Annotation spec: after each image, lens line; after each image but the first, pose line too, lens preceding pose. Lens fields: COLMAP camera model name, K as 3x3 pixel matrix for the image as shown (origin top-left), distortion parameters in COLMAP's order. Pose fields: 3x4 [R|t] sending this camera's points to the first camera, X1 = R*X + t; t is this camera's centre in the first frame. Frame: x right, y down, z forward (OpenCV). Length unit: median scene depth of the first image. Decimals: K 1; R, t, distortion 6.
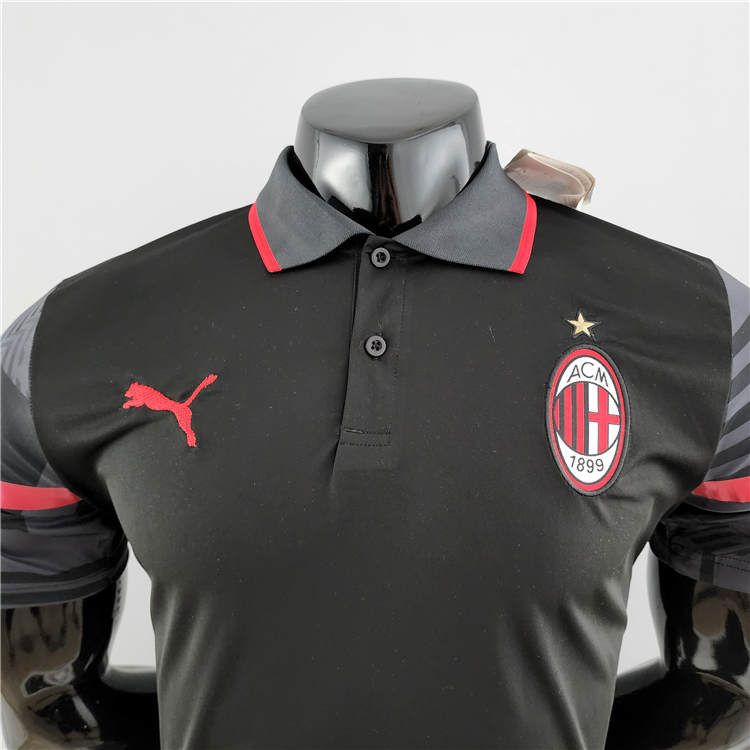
lens RADIAL K [[693.5, 0, 375.0], [0, 693.5, 375.0], [0, 0, 1]] dist [-0.006154, -0.021317]
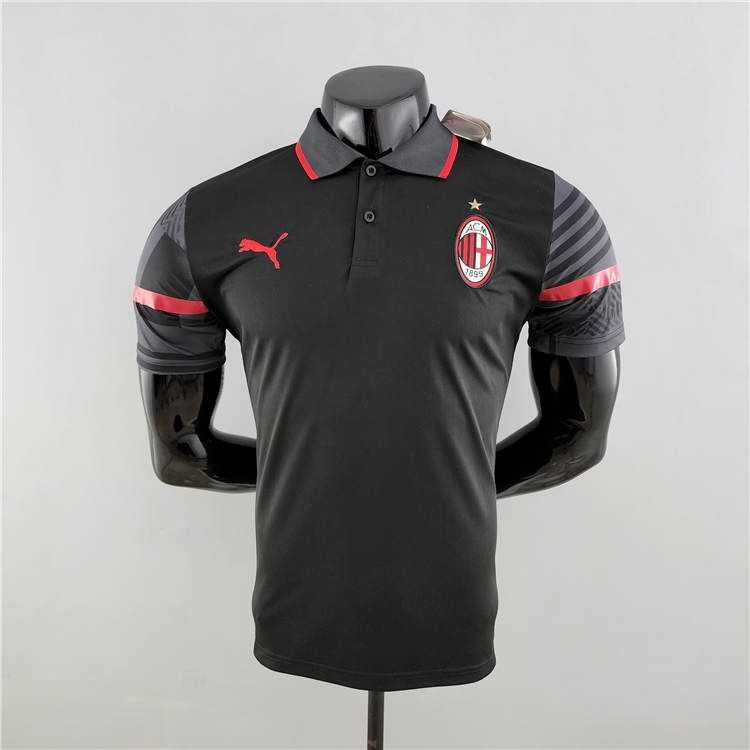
lens RADIAL K [[646.3, 0, 375.0], [0, 646.3, 375.0], [0, 0, 1]] dist [0.002645, -0.006431]
pose [[0.999830, -0.014465, 0.011410, -0.009311], [0.013212, 0.994572, 0.103206, 0.206243], [-0.012841, -0.103037, 0.994595, -0.825680]]
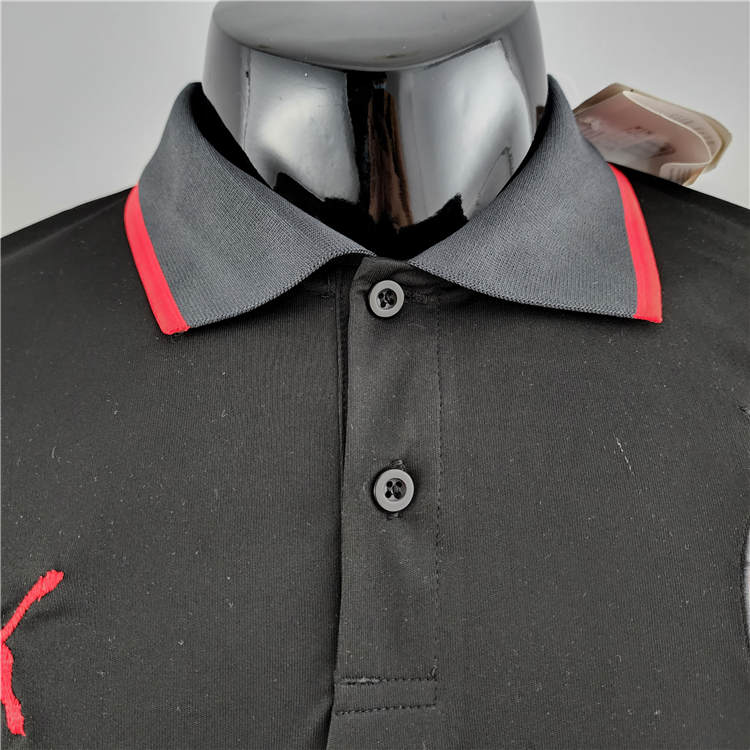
lens RADIAL K [[693.5, 0, 375.0], [0, 693.5, 375.0], [0, 0, 1]] dist [-0.006154, -0.021317]
pose [[0.993417, -0.049259, 0.103422, -0.056996], [0.042874, 0.997087, 0.063077, -0.149478], [-0.106228, -0.058228, 0.992635, 0.503332]]
